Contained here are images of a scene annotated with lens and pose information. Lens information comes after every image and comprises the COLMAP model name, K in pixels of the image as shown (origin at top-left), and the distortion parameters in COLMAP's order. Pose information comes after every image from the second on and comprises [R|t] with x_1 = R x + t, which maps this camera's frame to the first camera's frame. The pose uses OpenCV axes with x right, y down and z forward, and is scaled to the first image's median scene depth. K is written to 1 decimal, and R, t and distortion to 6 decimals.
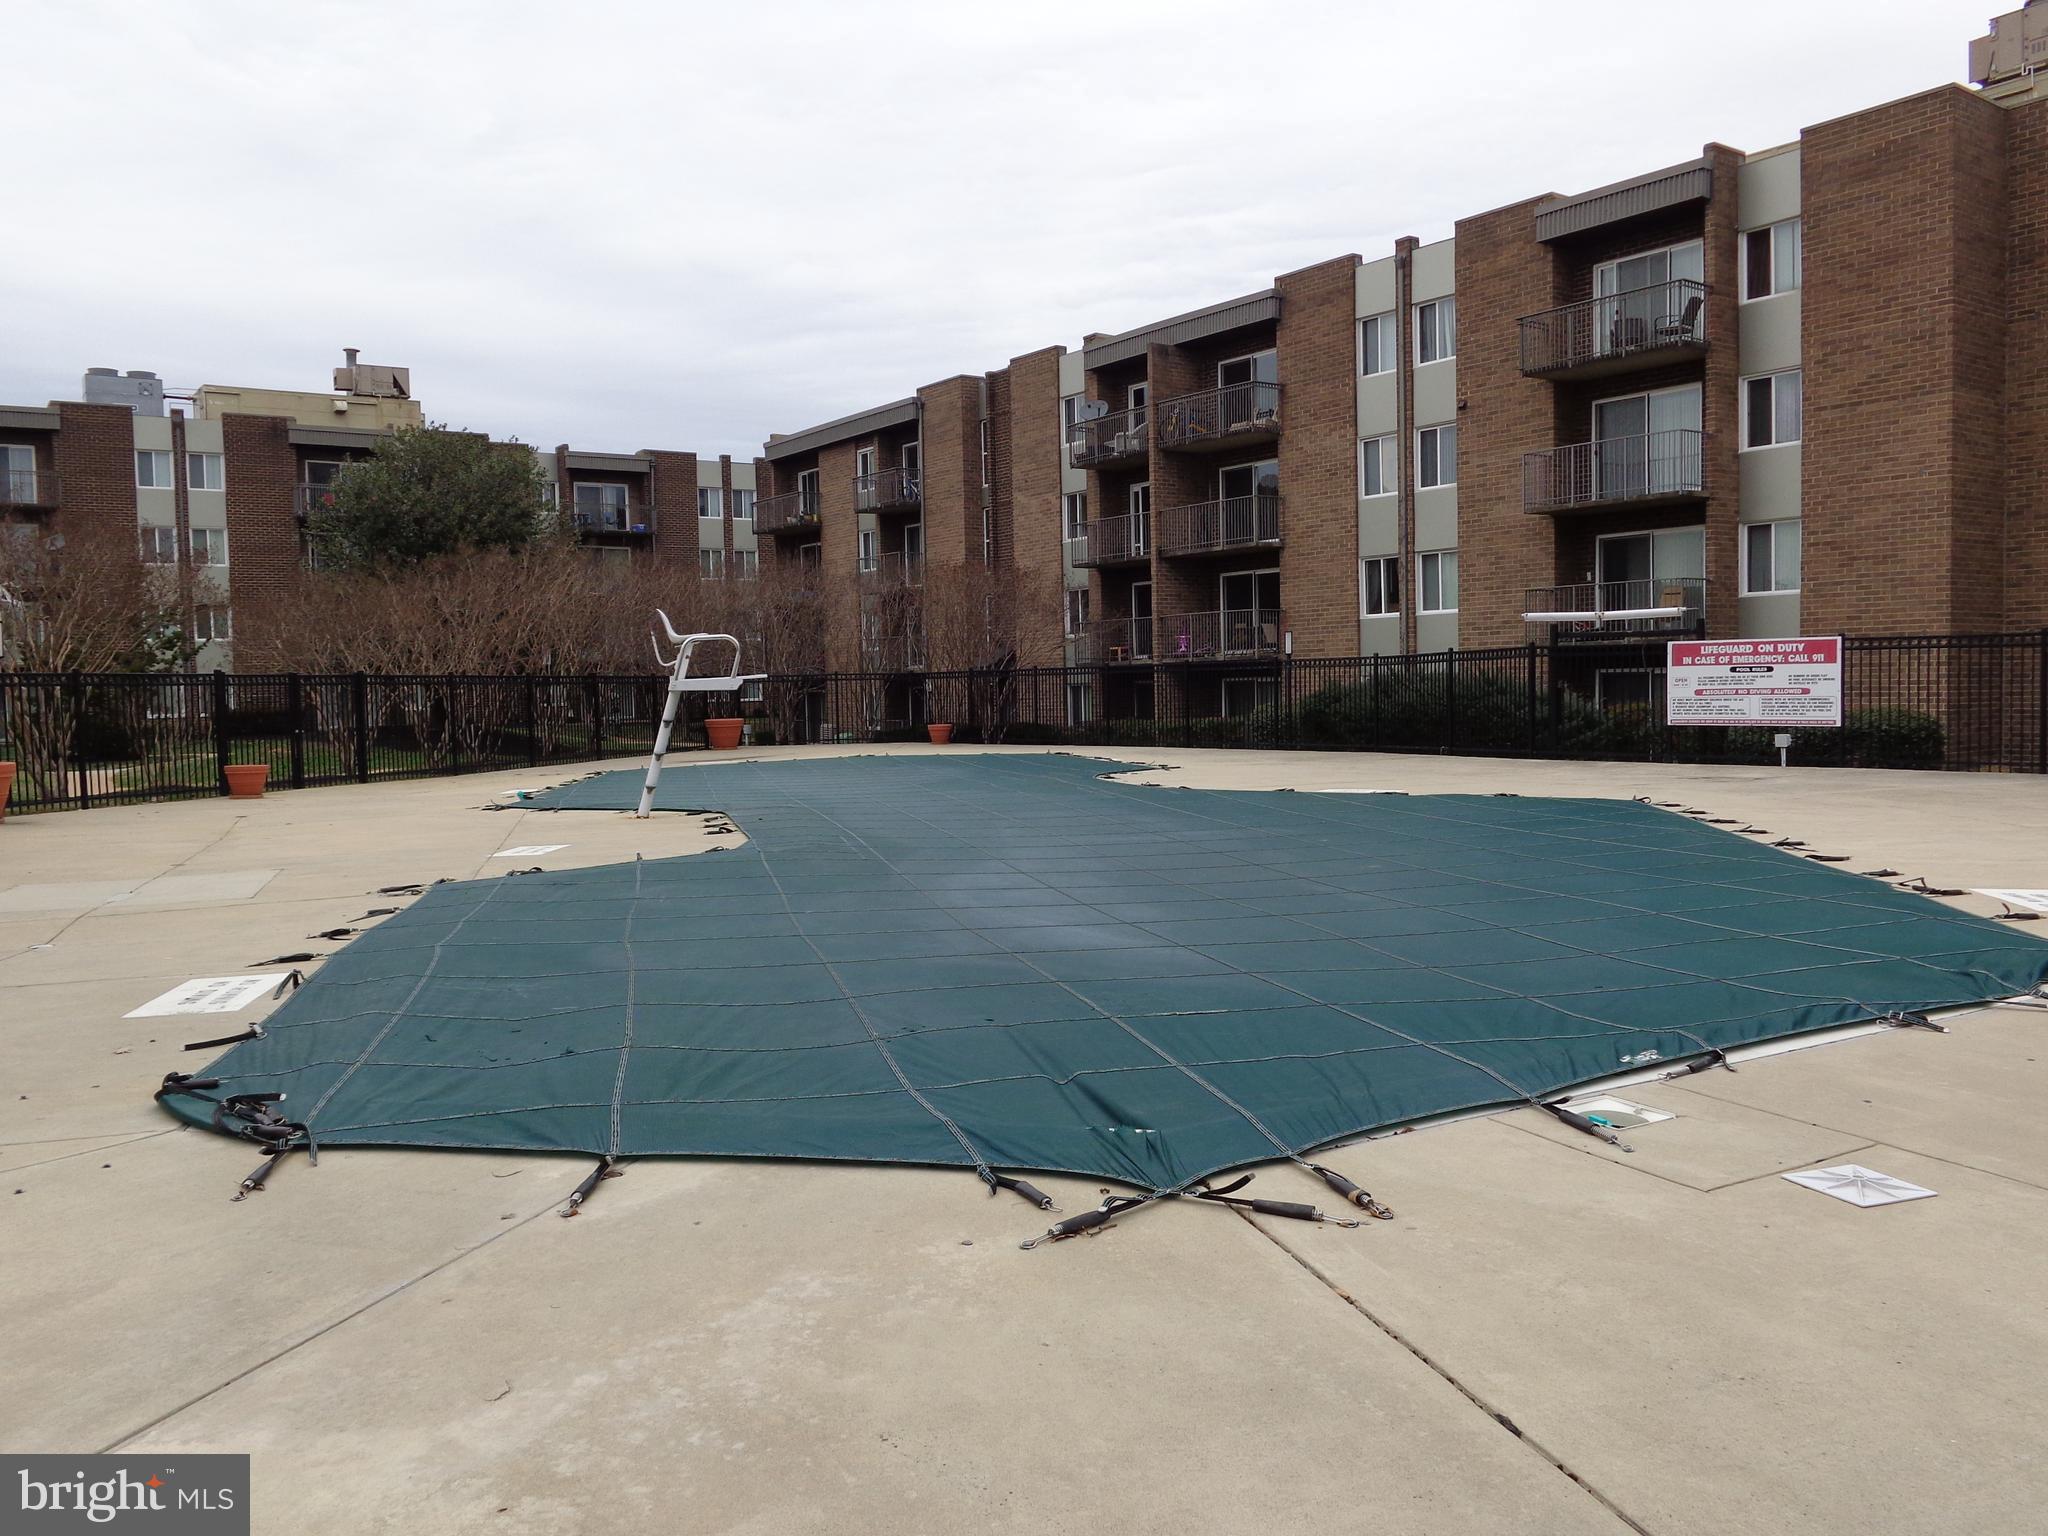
lens RADIAL K [[1647.2, 0, 1014.6], [0, 1647.2, 761.0], [0, 0, 1]] dist [-0.000395, -0.009074]
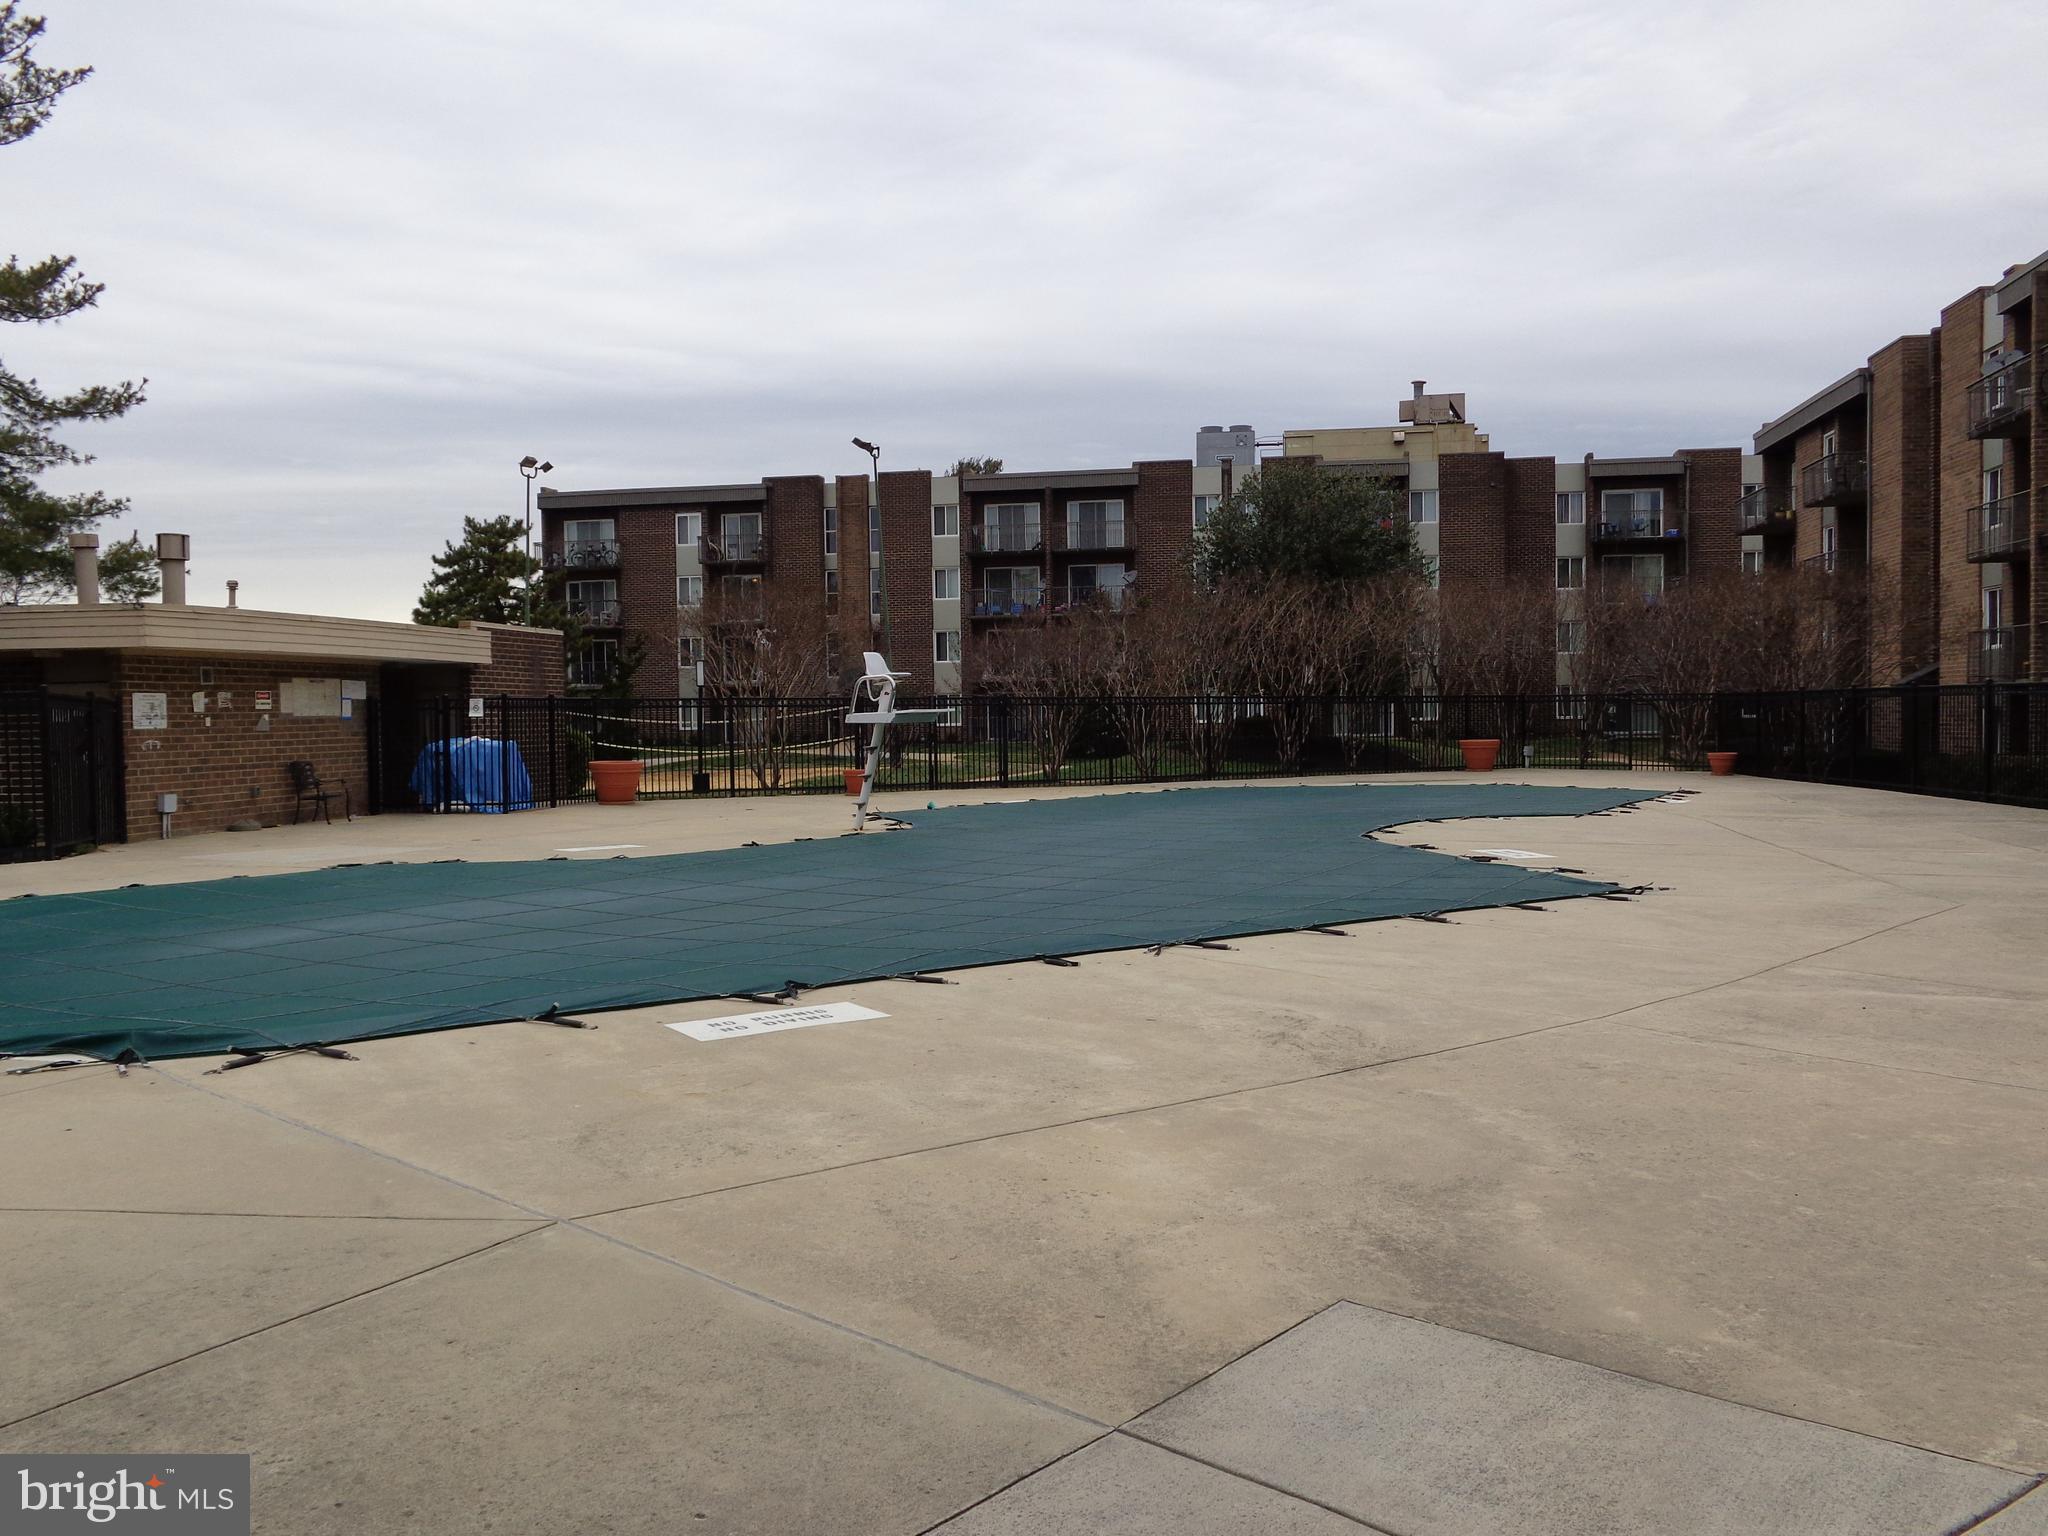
lens RADIAL K [[1647.2, 0, 1020.7], [0, 1647.2, 772.1], [0, 0, 1]] dist [-0.000395, -0.009074]
pose [[0.710290, 0.040181, -0.702761, 0.194782], [-0.037941, 0.999104, 0.018777, -0.009469], [0.702886, 0.013326, 0.711178, 0.075391]]
